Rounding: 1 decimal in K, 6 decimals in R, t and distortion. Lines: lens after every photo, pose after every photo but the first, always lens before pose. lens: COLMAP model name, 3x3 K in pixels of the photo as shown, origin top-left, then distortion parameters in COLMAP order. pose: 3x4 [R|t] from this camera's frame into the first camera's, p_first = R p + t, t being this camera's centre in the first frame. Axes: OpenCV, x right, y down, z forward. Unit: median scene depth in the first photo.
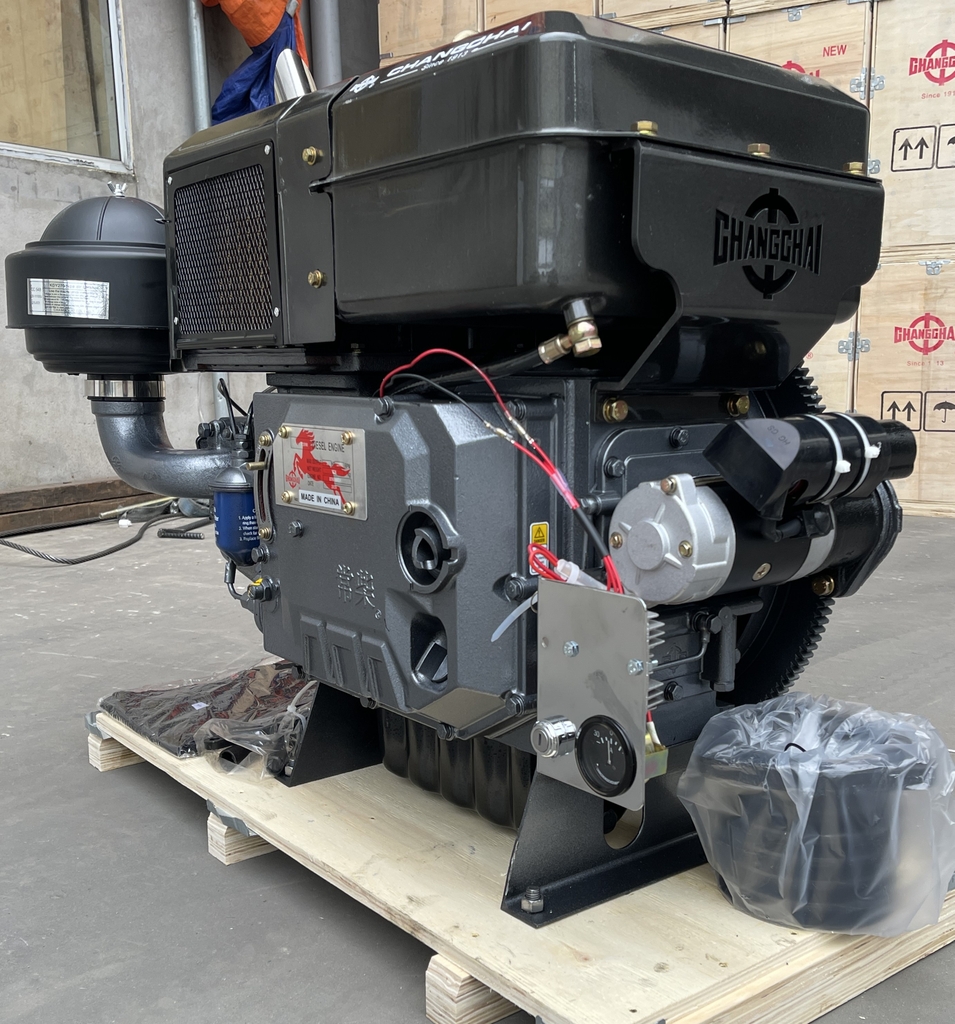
lens RADIAL K [[1135.7, 0, 481.5], [0, 1135.7, 509.6], [0, 0, 1]] dist [0.030137, 0.000000]
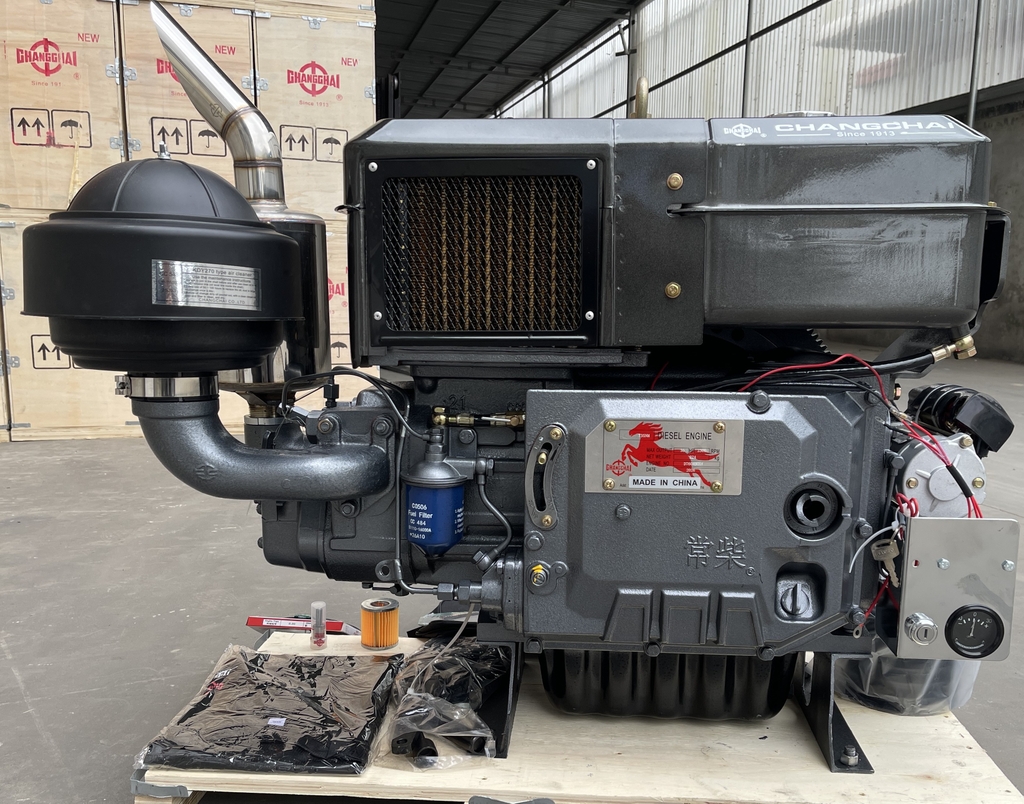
lens RADIAL K [[942.1, 0, 508.2], [0, 942.1, 417.0], [0, 0, 1]] dist [0.028654, 0.000000]
pose [[0.685067, -0.084388, 0.723575, -0.949798], [0.084151, 0.995786, 0.036463, -0.125047], [-0.723603, 0.035910, 0.689282, 0.473857]]
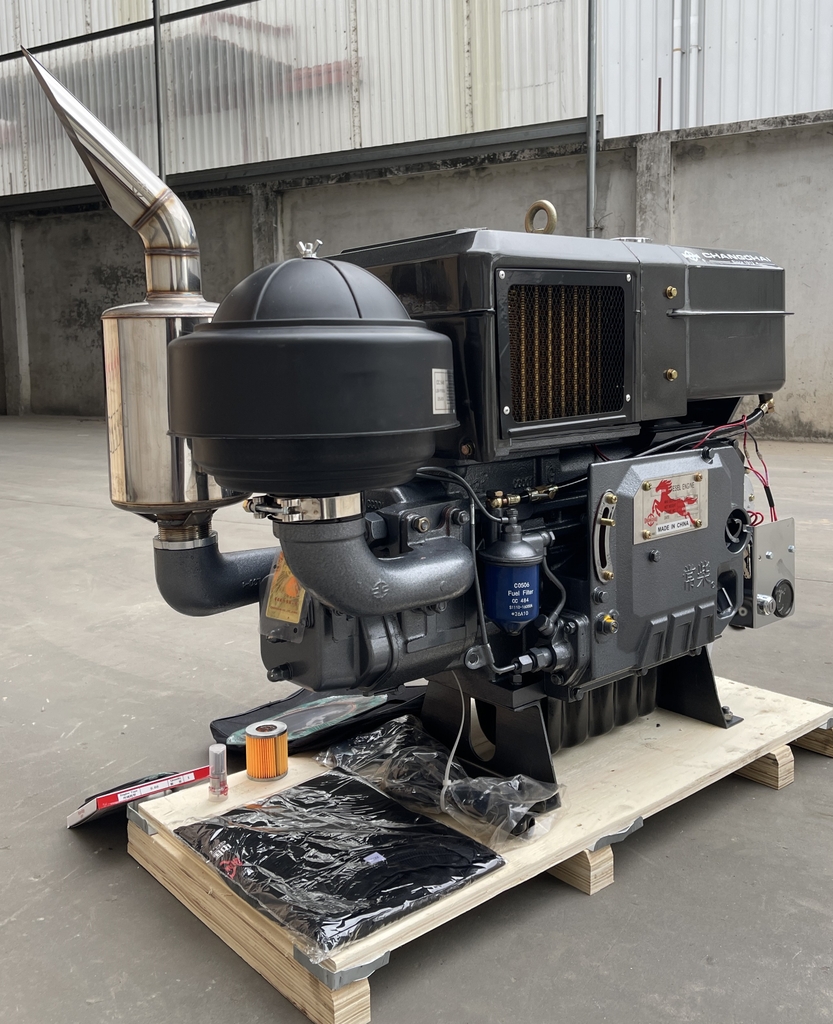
lens RADIAL K [[987.6, 0, 395.4], [0, 987.6, 417.0], [0, 0, 1]] dist [0.044998, 0.000000]
pose [[-0.006815, -0.059779, 0.998188, -1.409753], [0.160566, 0.985194, 0.060097, -0.282024], [-0.987002, 0.160684, 0.002884, 1.353223]]
